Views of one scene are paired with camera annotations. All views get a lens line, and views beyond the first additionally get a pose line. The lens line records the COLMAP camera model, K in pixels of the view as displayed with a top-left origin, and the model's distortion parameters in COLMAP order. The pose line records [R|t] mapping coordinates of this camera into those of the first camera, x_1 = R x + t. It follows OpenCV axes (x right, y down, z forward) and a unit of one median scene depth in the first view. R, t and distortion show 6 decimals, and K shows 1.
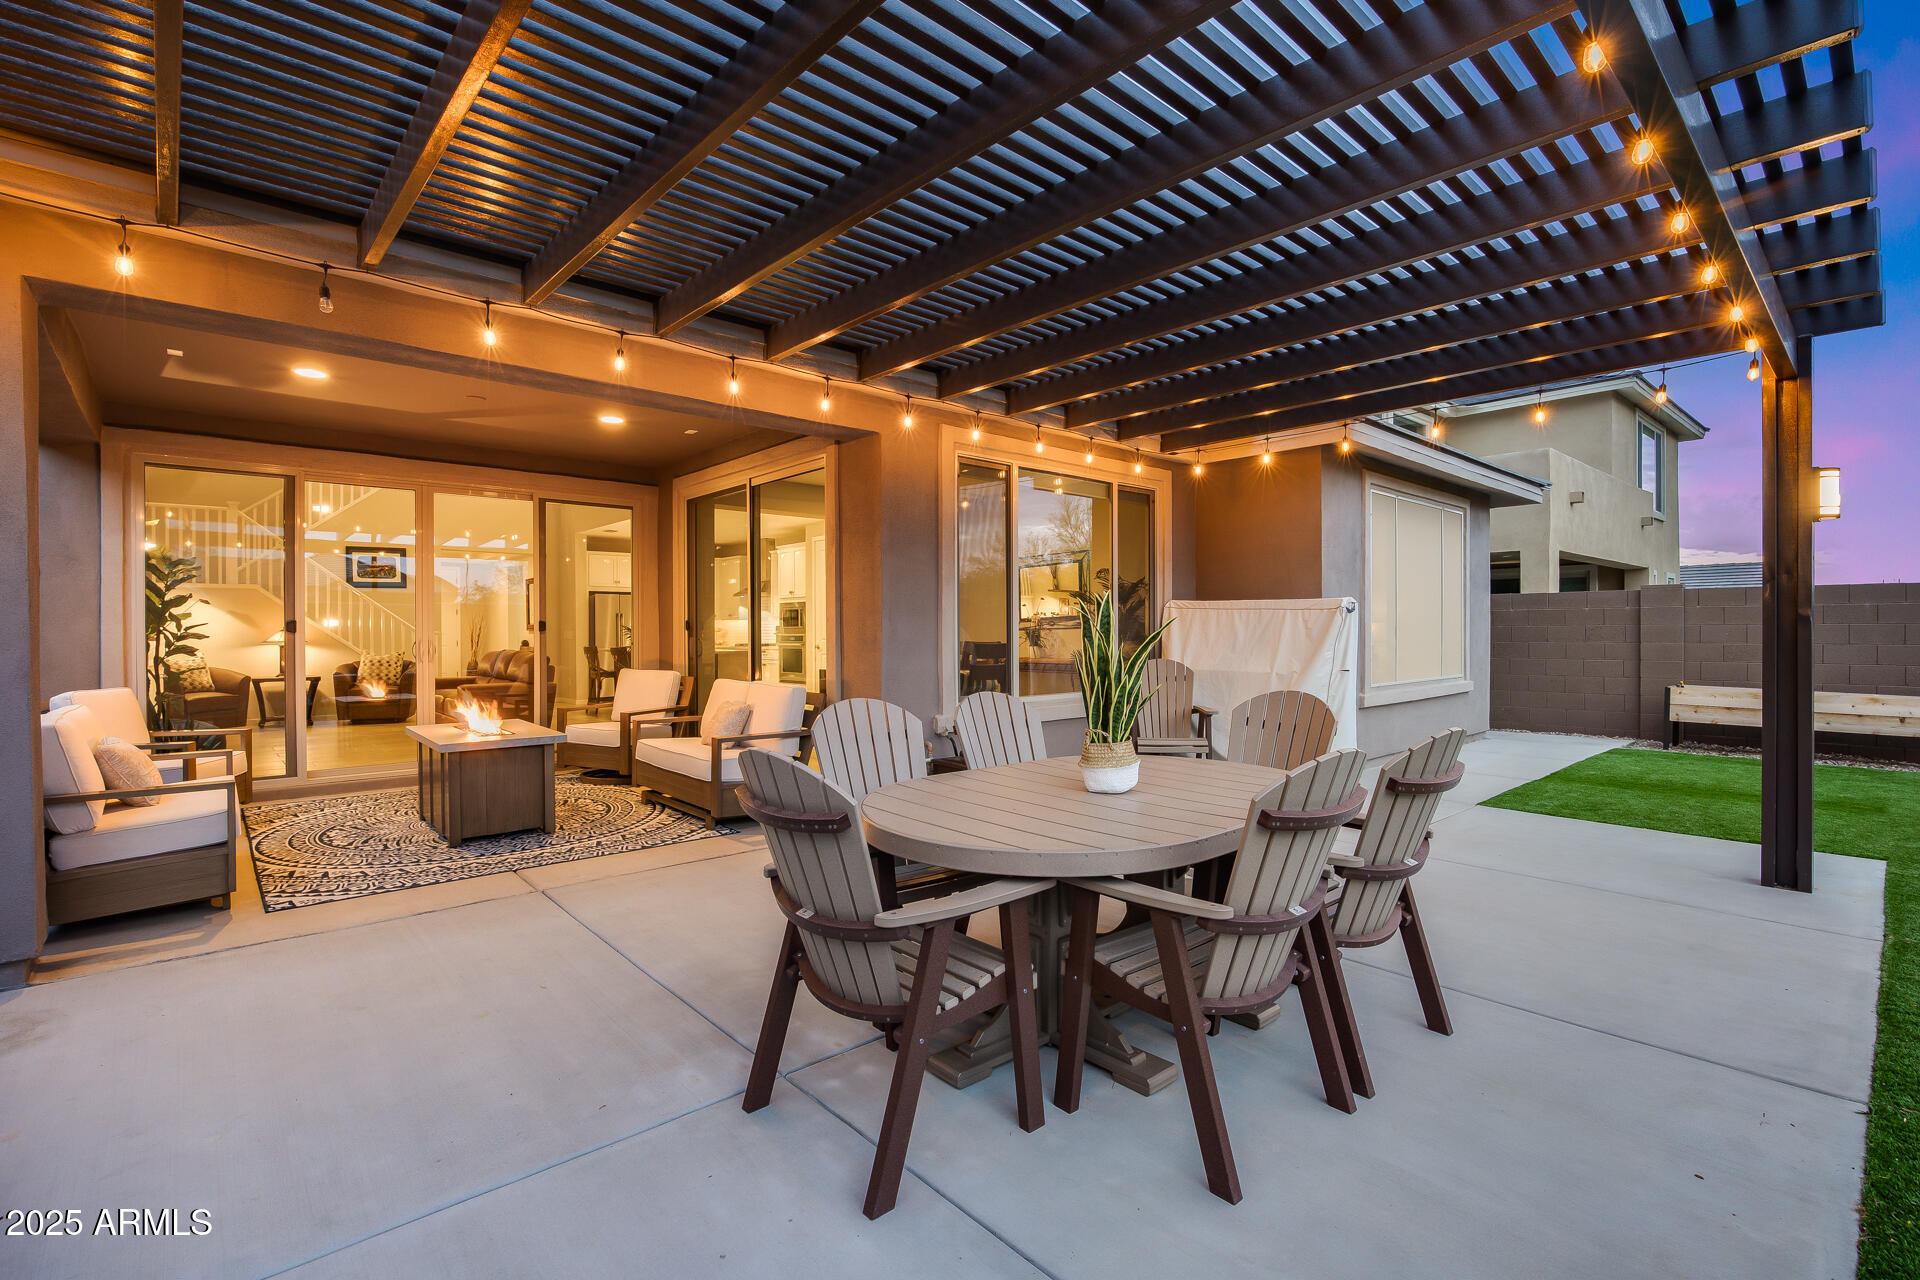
lens RADIAL K [[881.5, 0, 952.5], [0, 881.5, 634.5], [0, 0, 1]] dist [-0.006039, -0.003280]
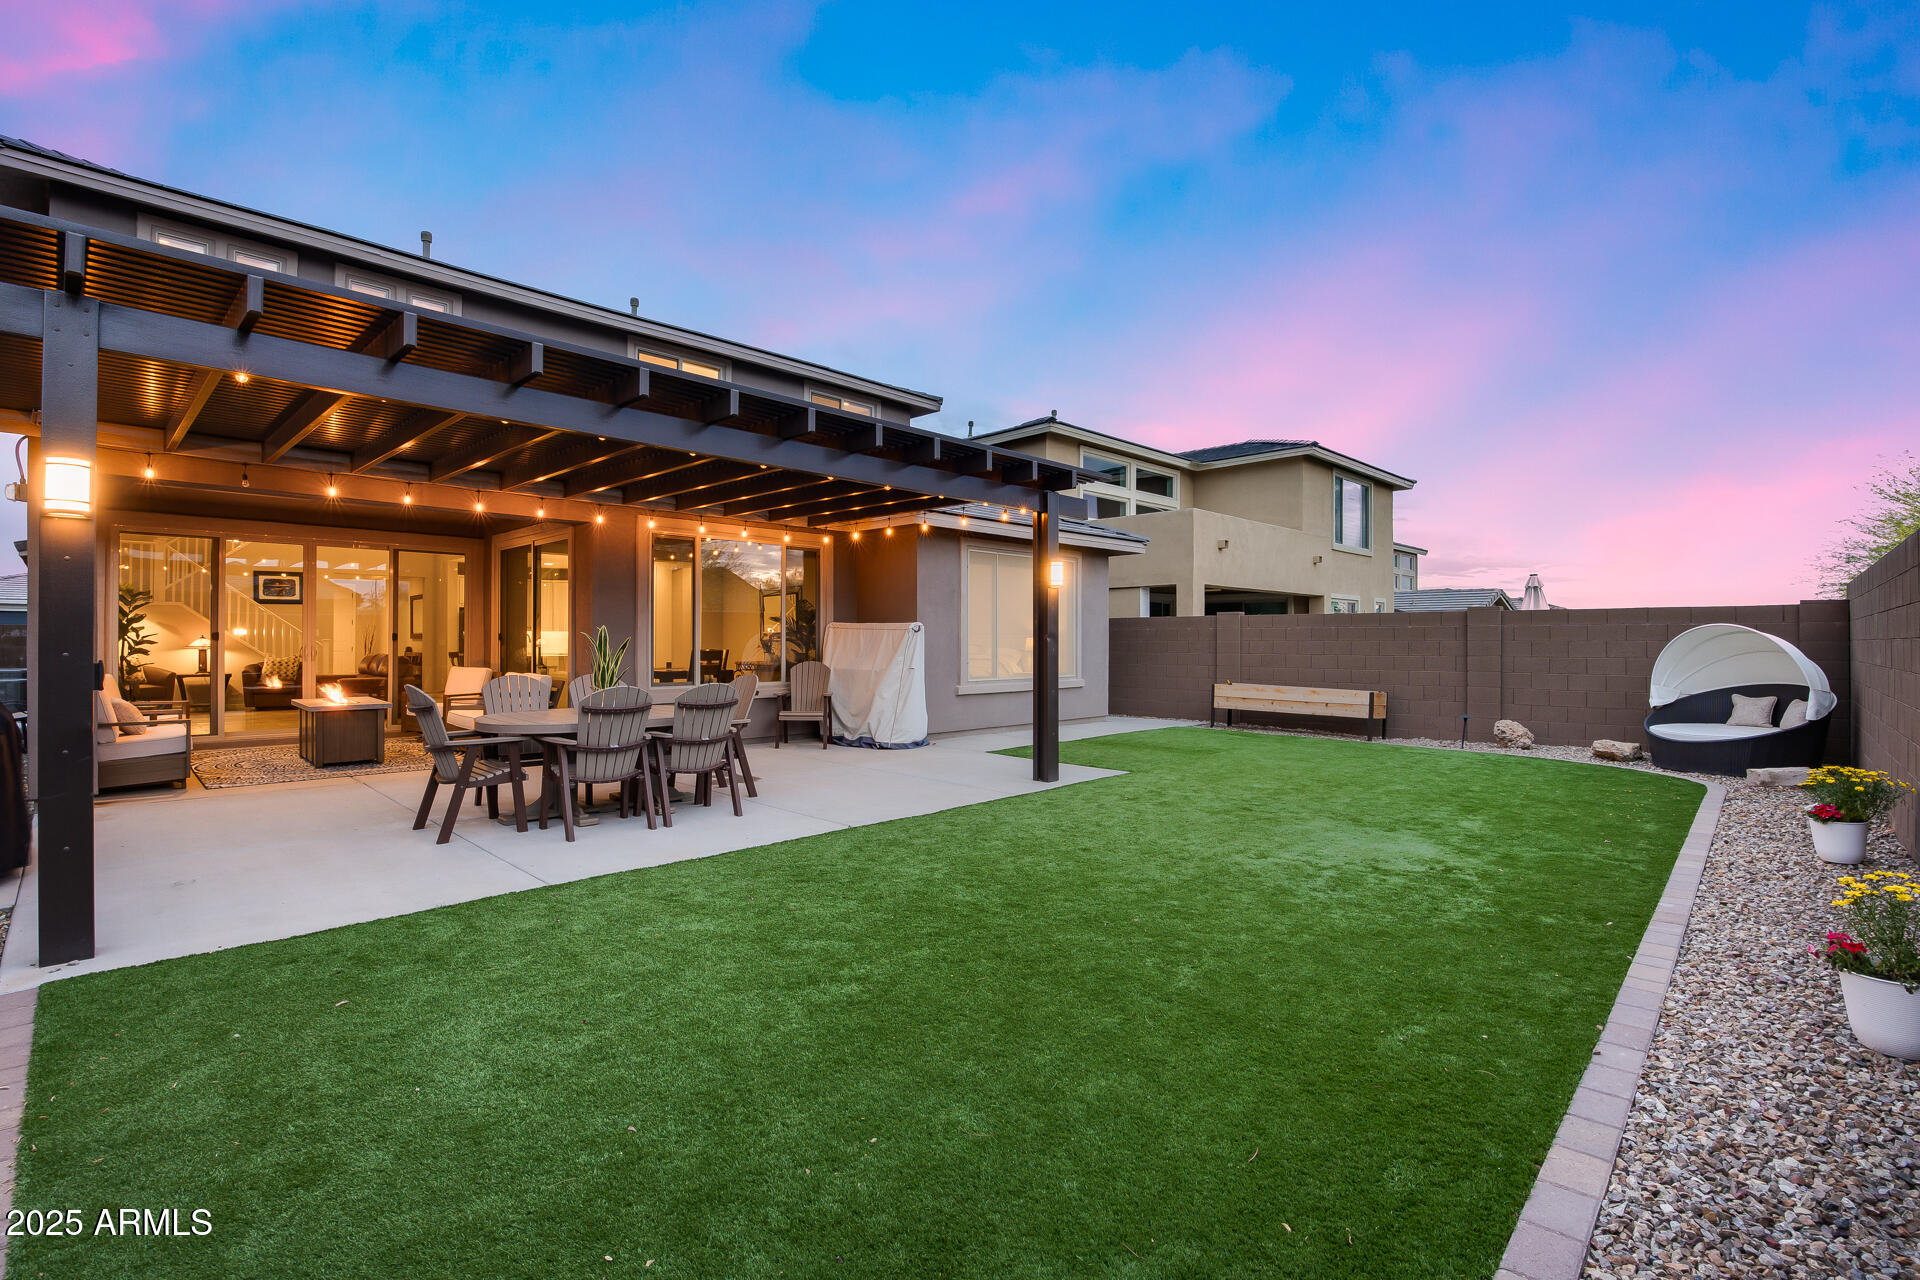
lens RADIAL K [[881.5, 0, 950.7], [0, 881.5, 633.1], [0, 0, 1]] dist [-0.006039, -0.003280]
pose [[0.997668, 0.007677, 0.067825, 0.380947], [-0.006789, 0.999888, -0.013321, -0.002542], [-0.067919, 0.012830, 0.997608, -0.552503]]
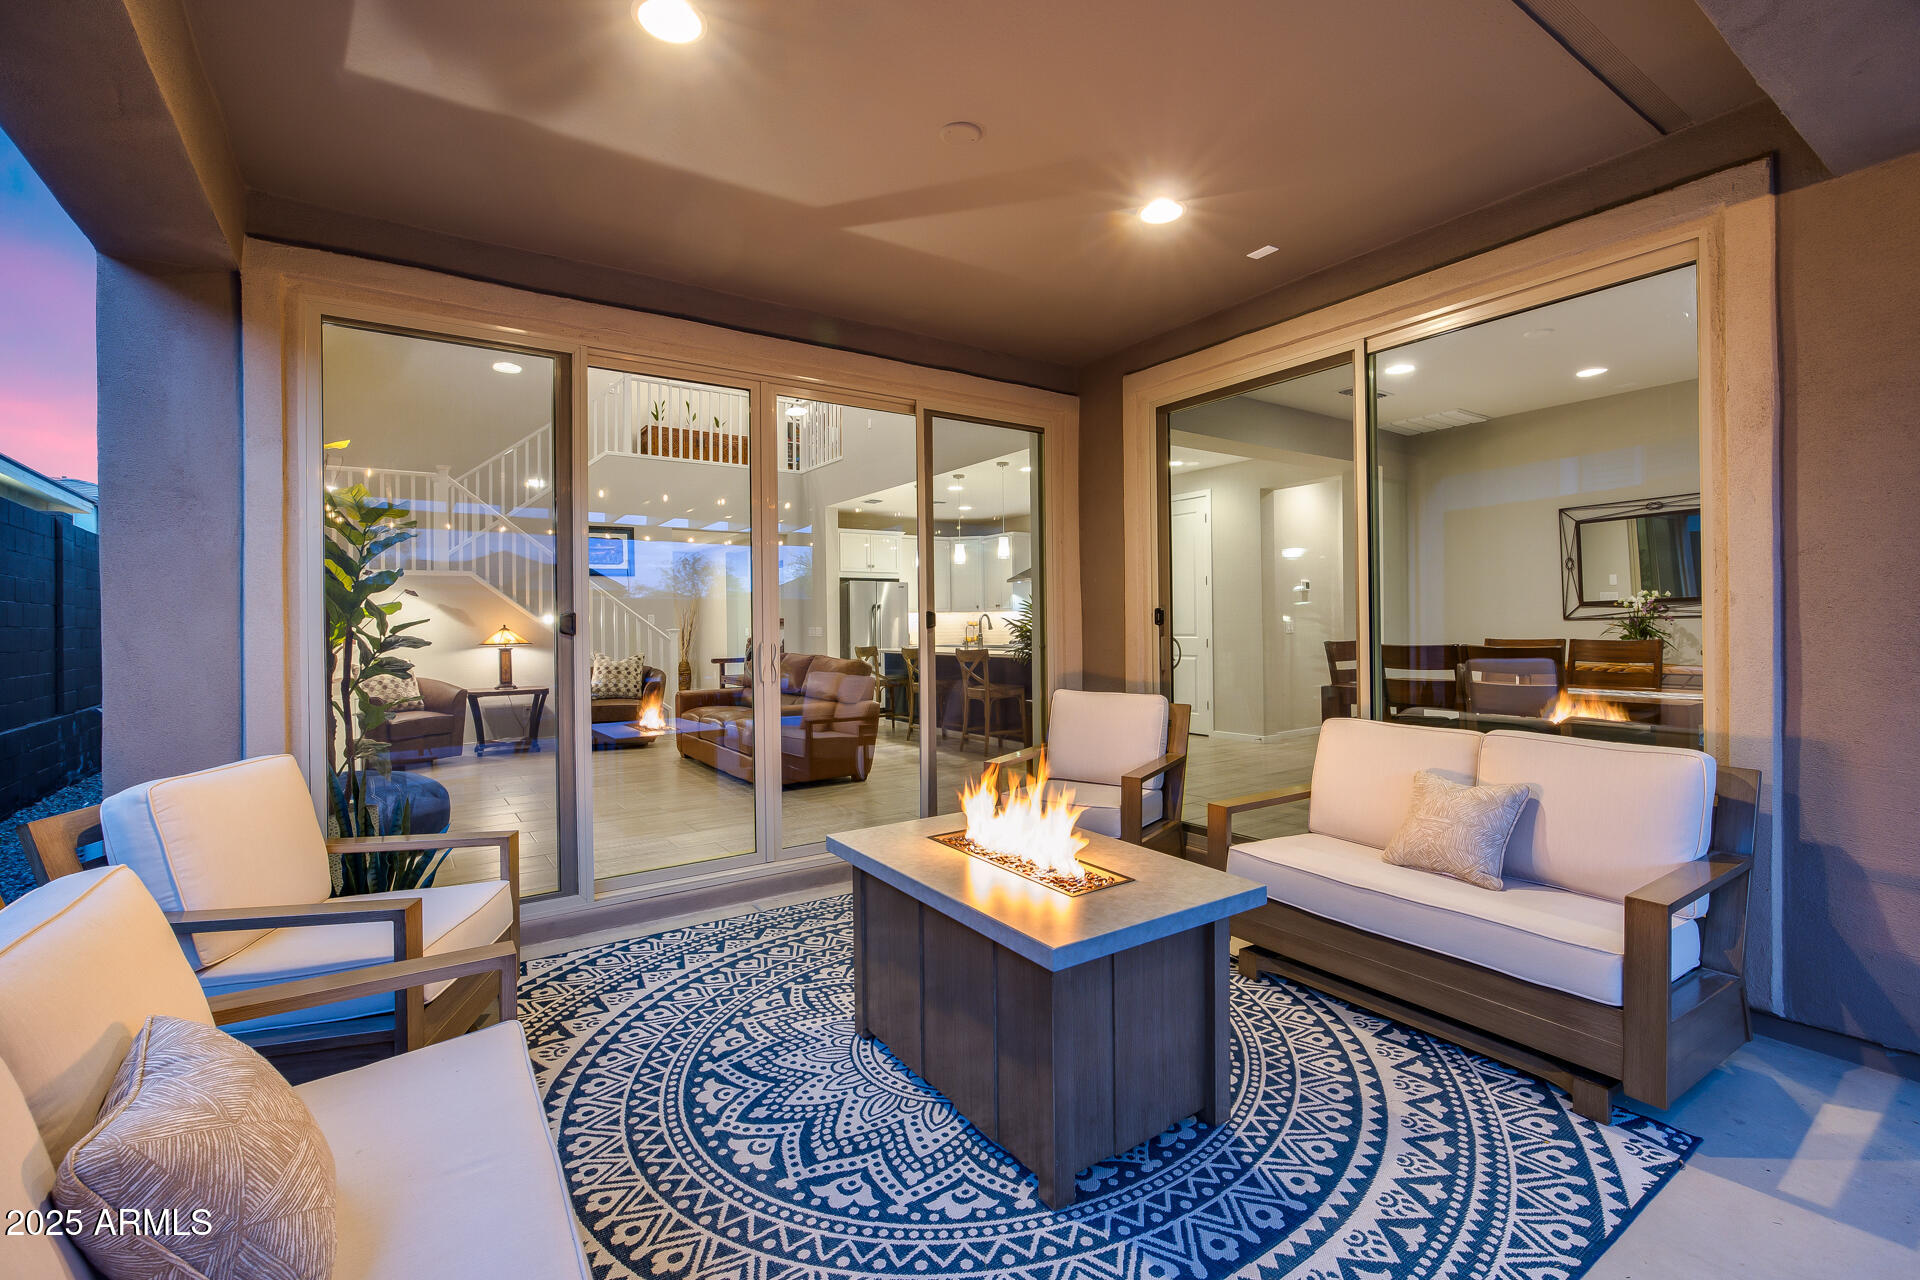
lens RADIAL K [[881.5, 0, 978.3], [0, 881.5, 623.5], [0, 0, 1]] dist [-0.006039, -0.003280]
pose [[0.992146, -0.007515, -0.124856, -0.393218], [0.006957, 0.999964, -0.004903, -0.004834], [0.124888, 0.003995, 0.992163, 0.443019]]
